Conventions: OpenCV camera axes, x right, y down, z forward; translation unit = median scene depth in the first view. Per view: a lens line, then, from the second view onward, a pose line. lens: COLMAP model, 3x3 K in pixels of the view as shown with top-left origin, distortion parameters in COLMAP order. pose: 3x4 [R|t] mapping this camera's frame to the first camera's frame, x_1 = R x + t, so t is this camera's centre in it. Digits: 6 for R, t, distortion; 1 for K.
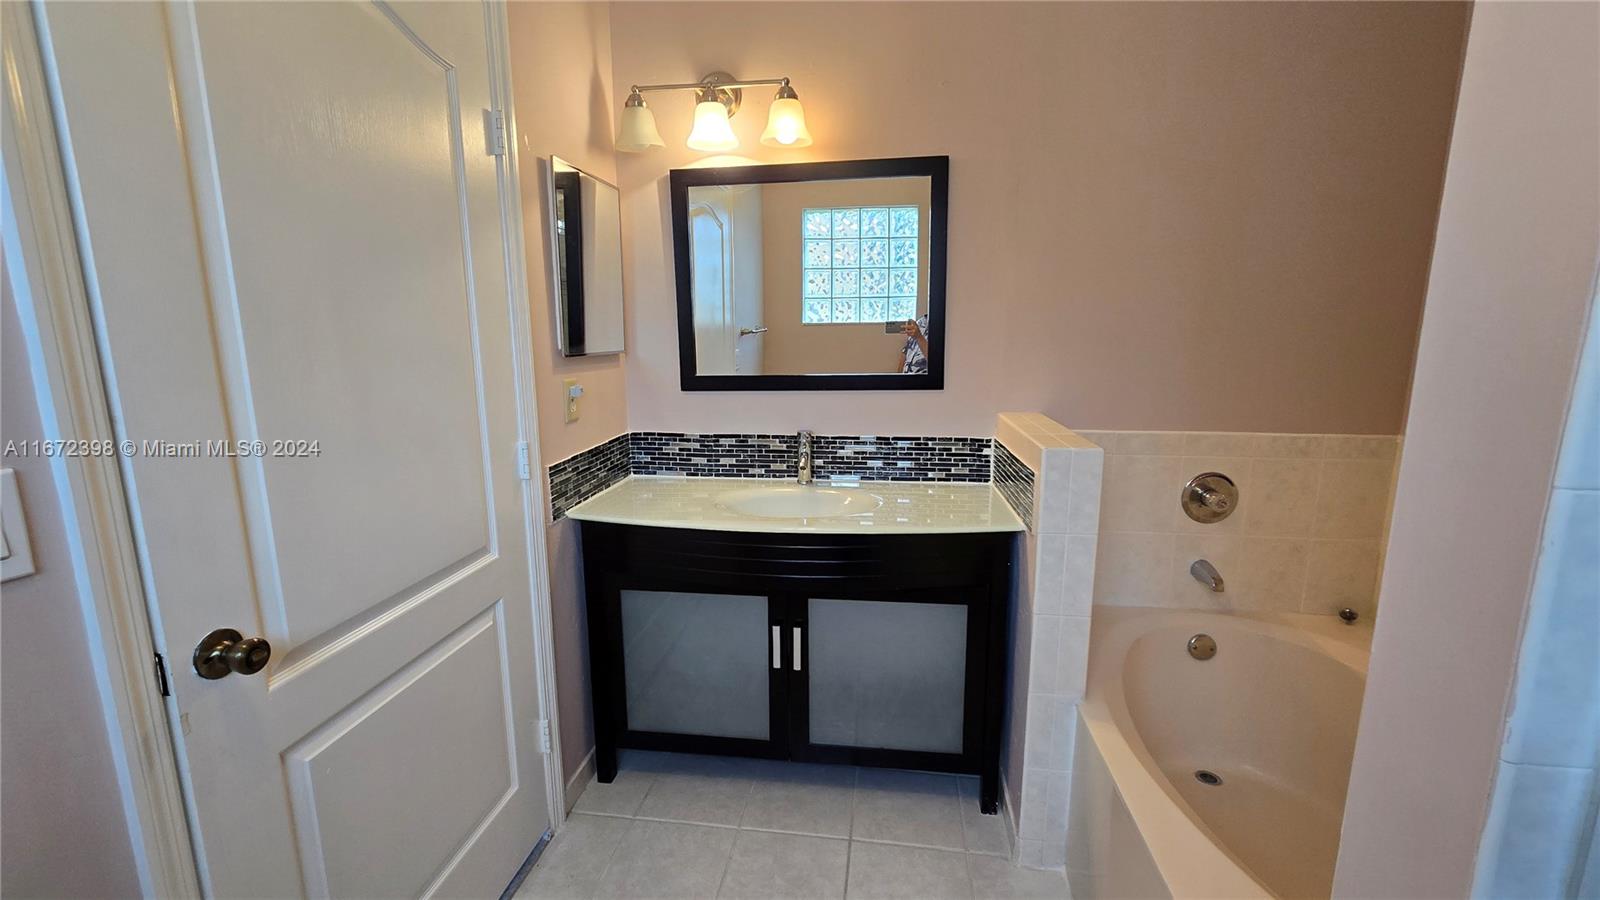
lens RADIAL K [[647.4, 0, 803.5], [0, 647.4, 445.2], [0, 0, 1]] dist [-0.004424, -0.001148]
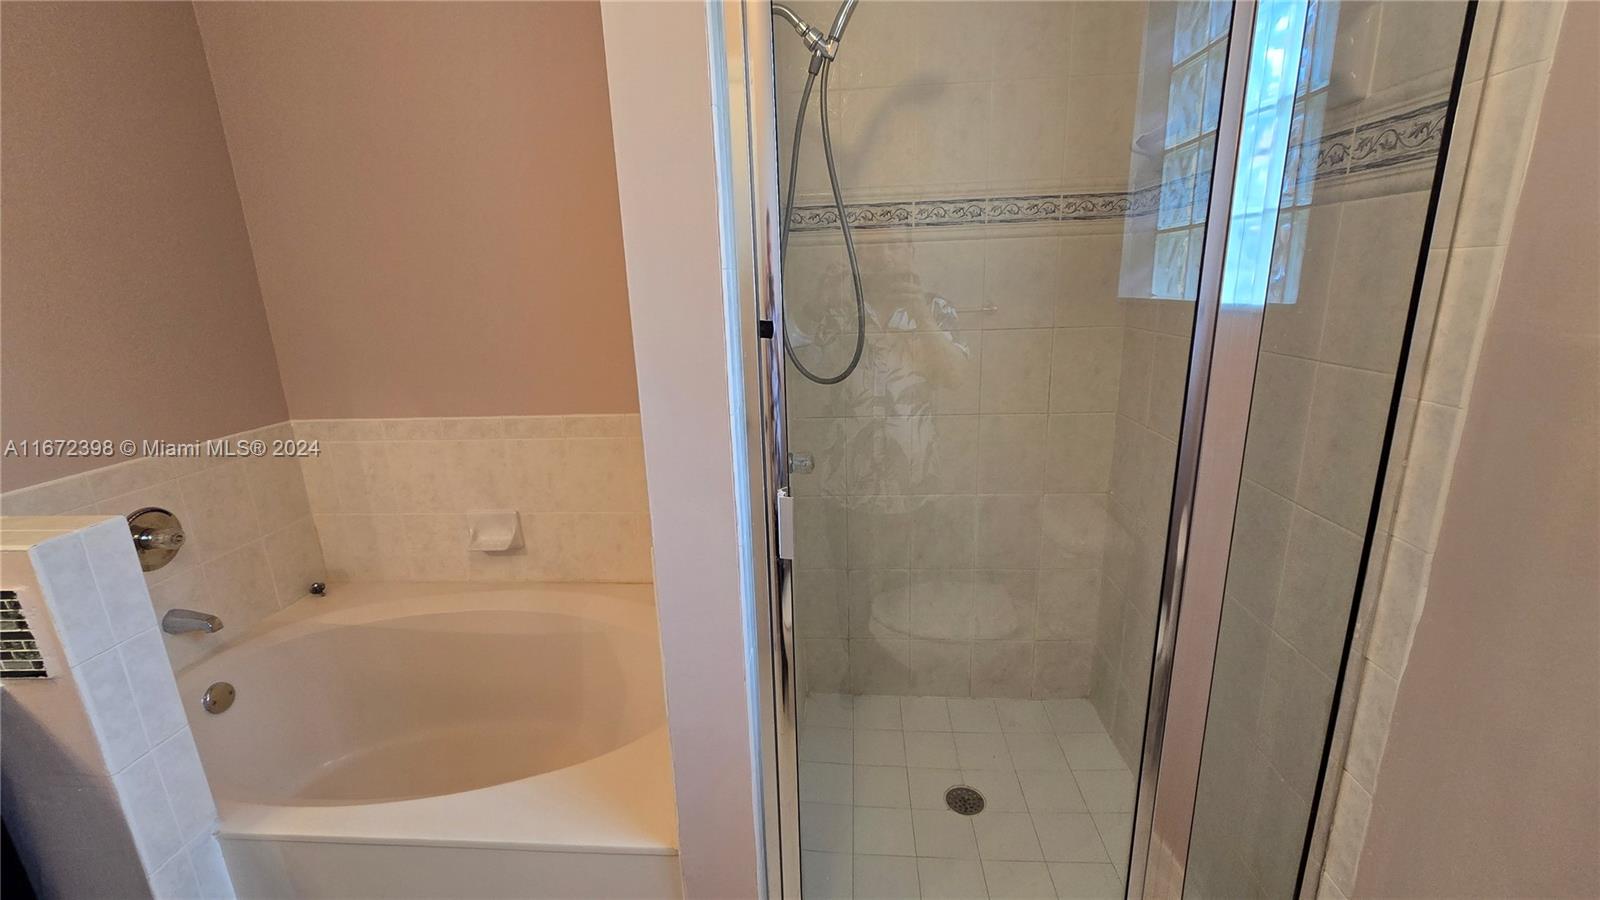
lens RADIAL K [[647.4, 0, 804.2], [0, 647.4, 445.7], [0, 0, 1]] dist [-0.004424, -0.001148]
pose [[-0.070450, -0.240749, 0.968027, -0.202847], [0.204357, 0.946372, 0.250236, -0.067526], [-0.976358, 0.215453, -0.017473, 0.166444]]
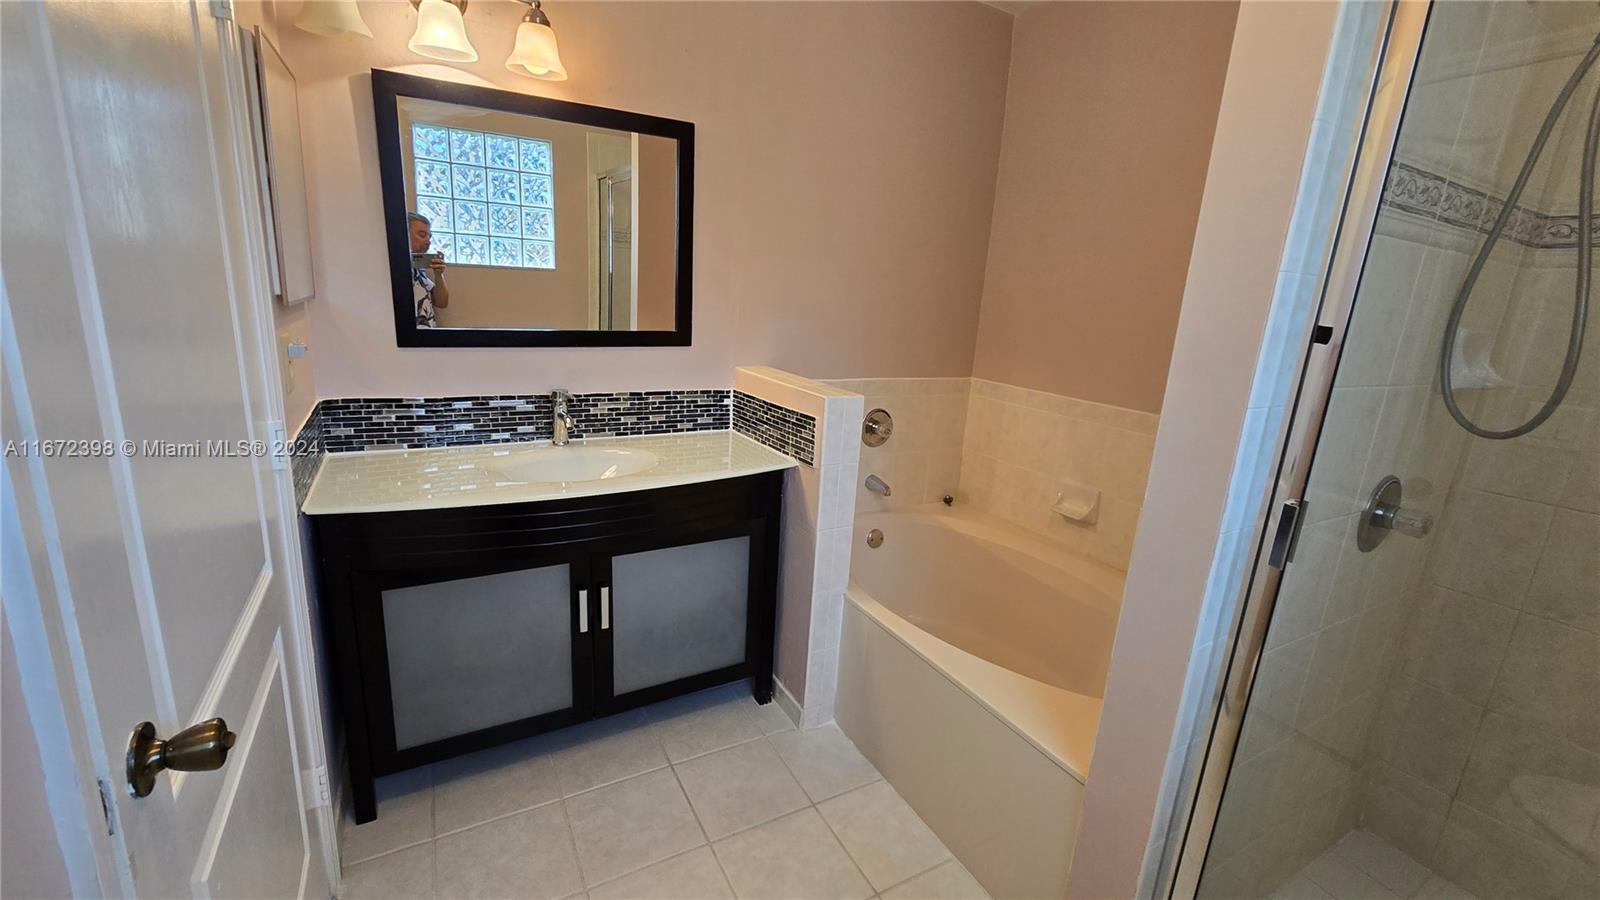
lens RADIAL K [[647.4, 0, 794.5], [0, 647.4, 446.0], [0, 0, 1]] dist [-0.004424, -0.001148]
pose [[0.800317, -0.091108, 0.592614, -0.304511], [0.041879, 0.994468, 0.096331, -0.017506], [-0.598112, -0.052278, 0.799705, 0.027763]]
